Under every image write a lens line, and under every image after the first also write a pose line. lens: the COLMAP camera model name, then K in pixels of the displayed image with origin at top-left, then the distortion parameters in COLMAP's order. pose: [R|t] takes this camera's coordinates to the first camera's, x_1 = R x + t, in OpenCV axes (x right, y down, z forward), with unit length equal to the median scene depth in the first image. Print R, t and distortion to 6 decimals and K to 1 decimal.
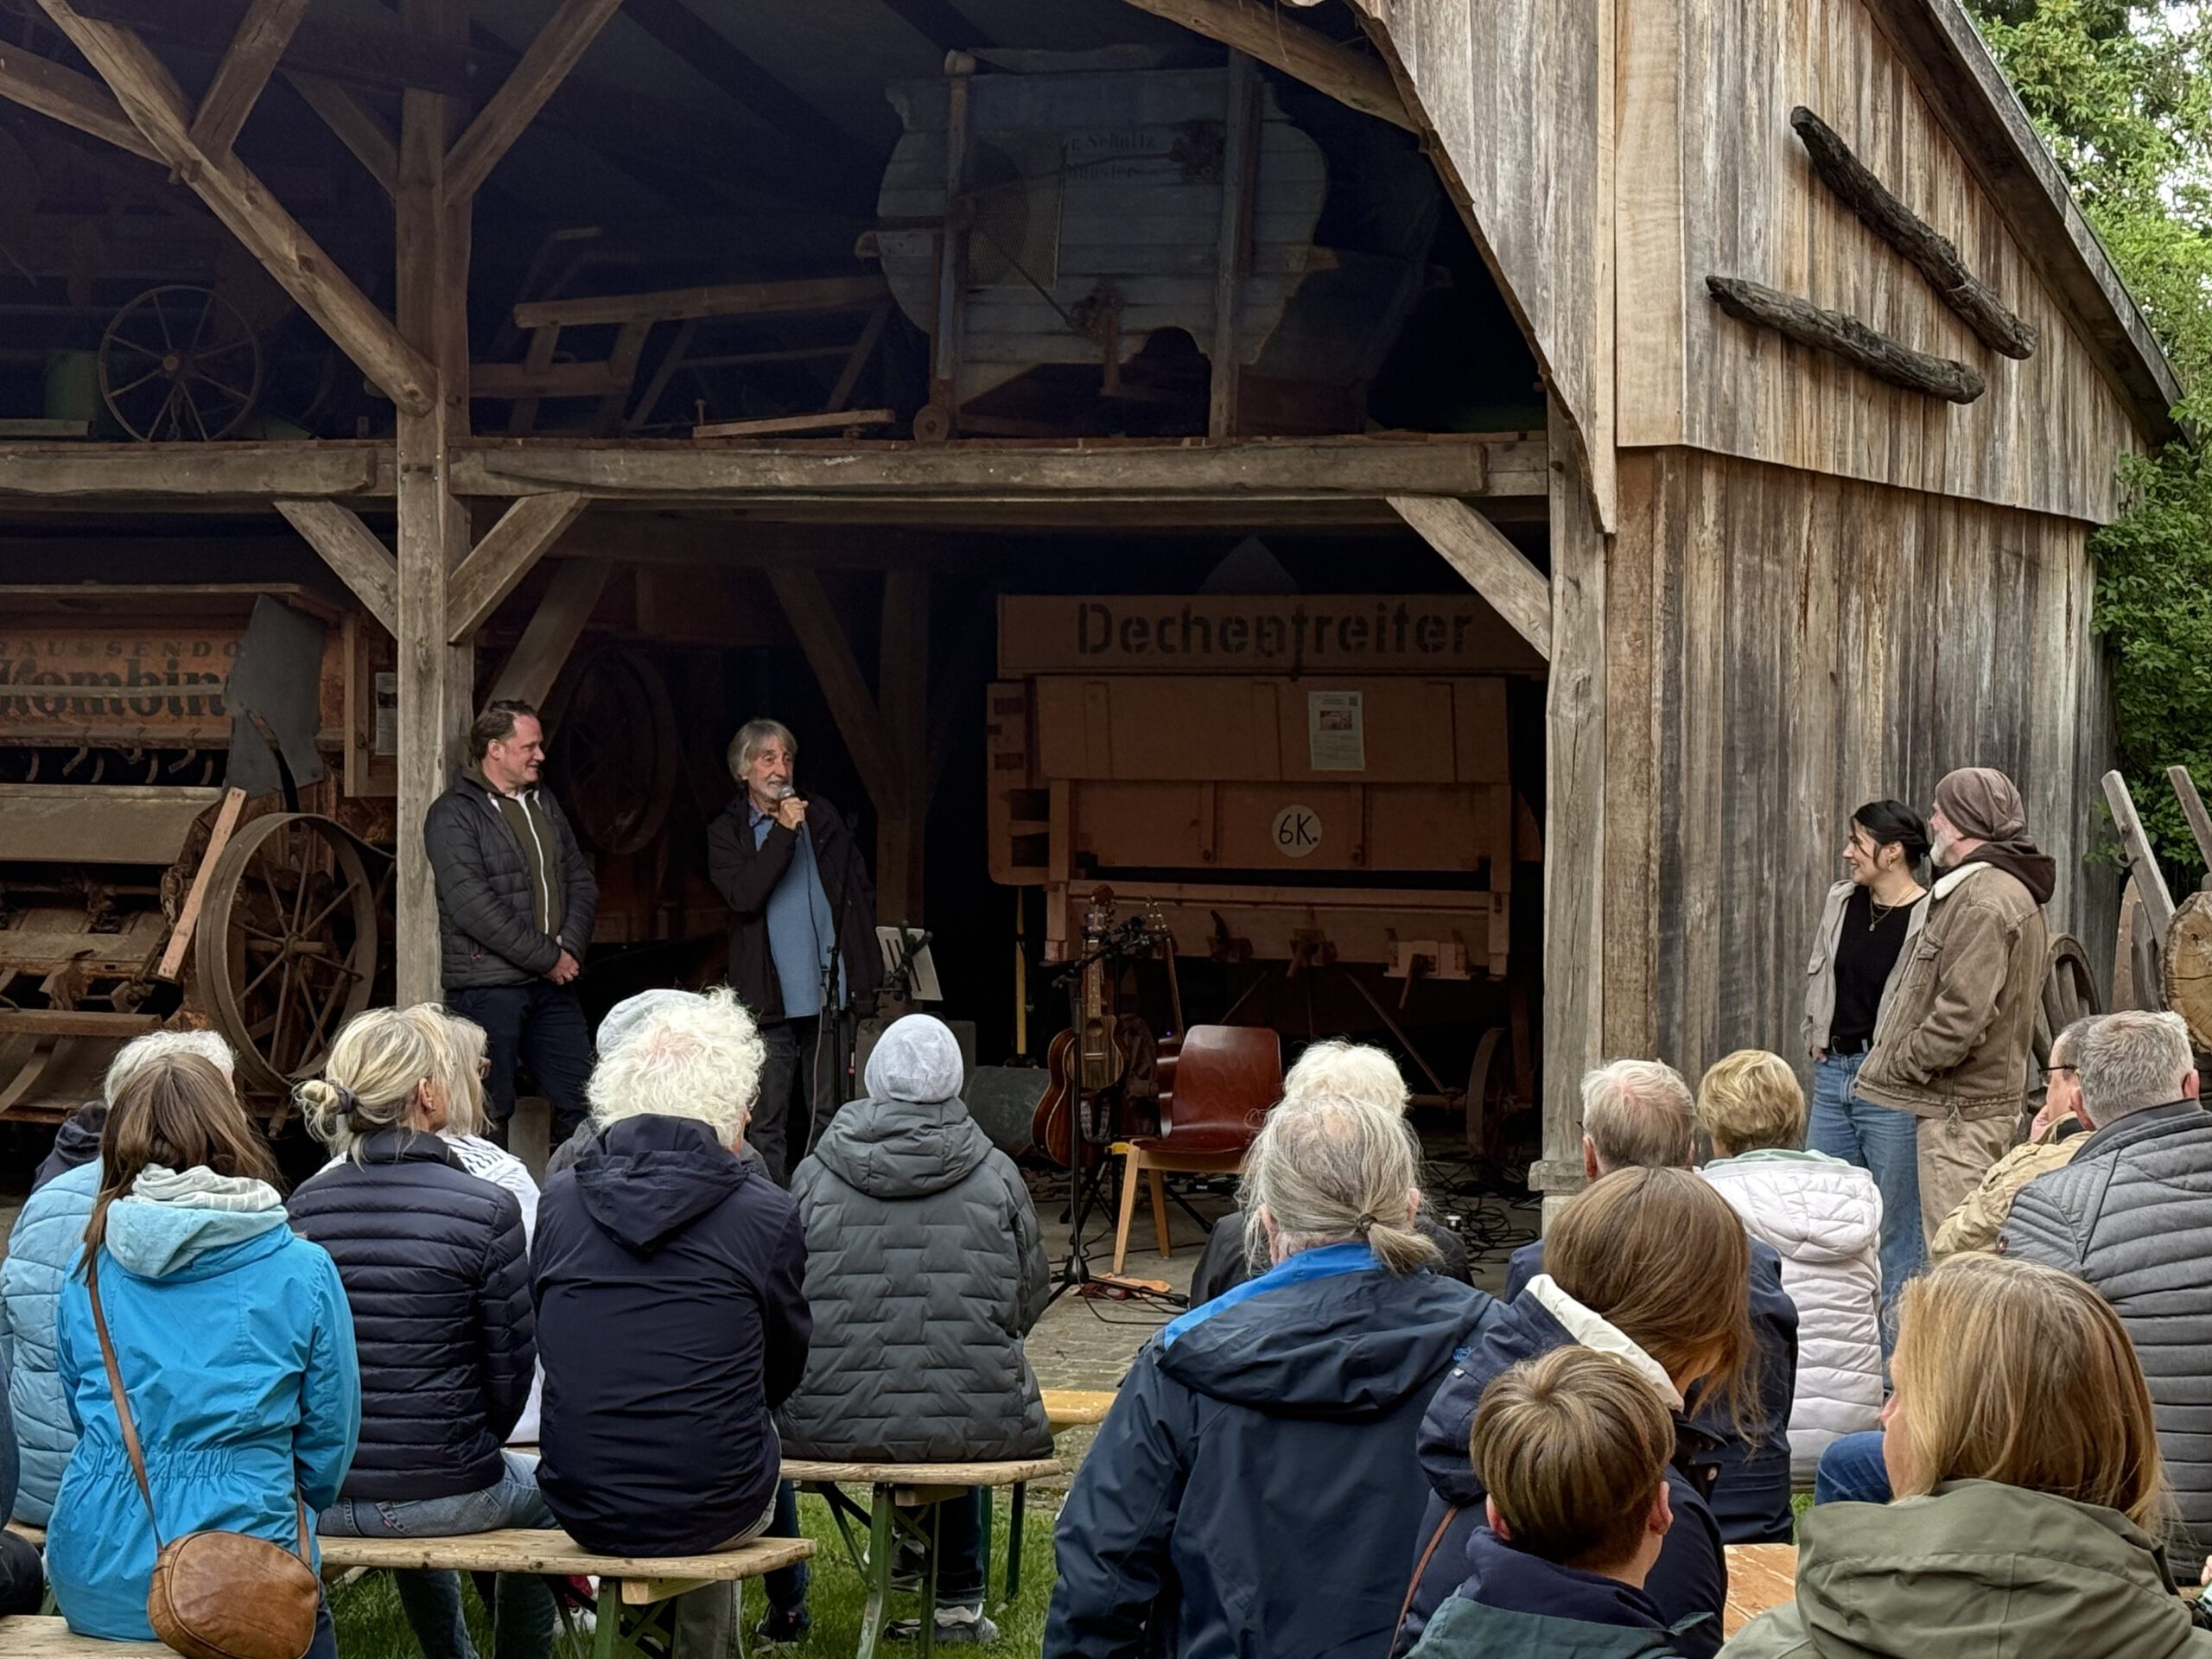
lens RADIAL K [[4337.9, 0, 1106.0], [0, 4337.9, 829.5], [0, 0, 1]] dist [0.146287, 0.151712]
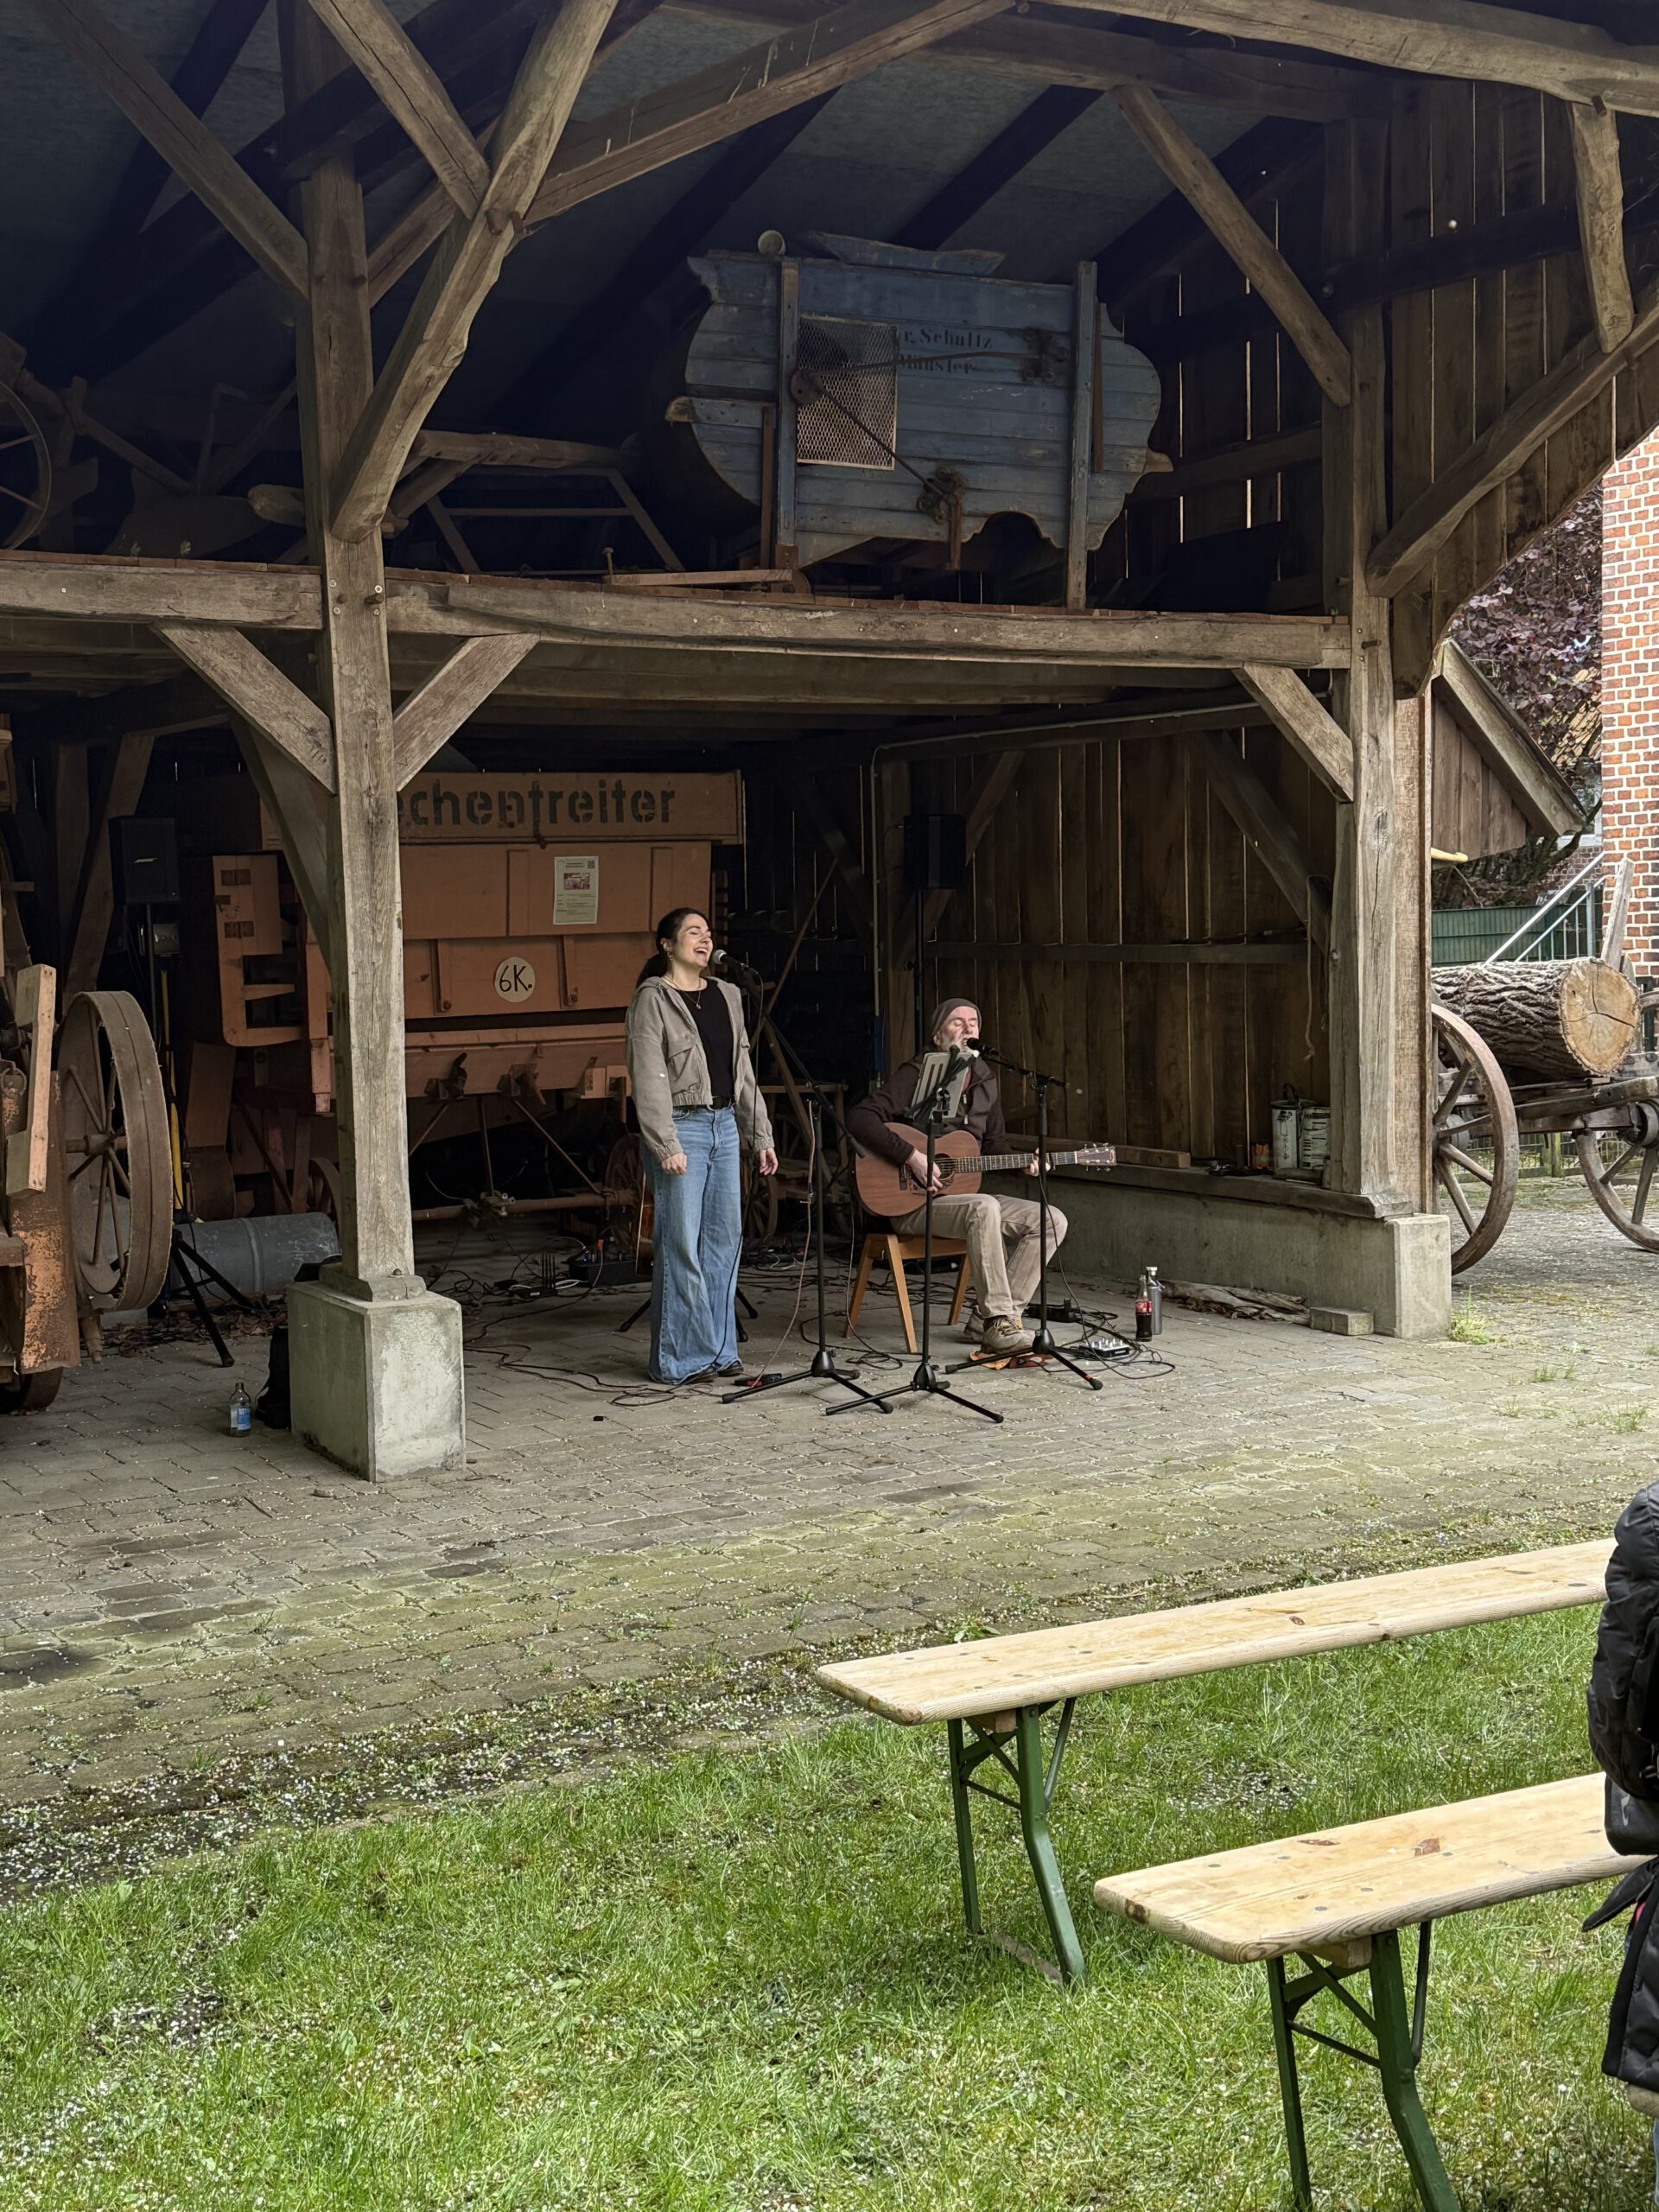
lens RADIAL K [[2756.4, 0, 829.5], [0, 2756.4, 1106.0], [0, 0, 1]] dist [0.128841, -0.024533]
pose [[0.595282, -0.081328, 0.799391, -0.611073], [0.055706, 0.996648, 0.059914, -0.006833], [-0.801584, 0.008866, 0.597817, 0.609911]]
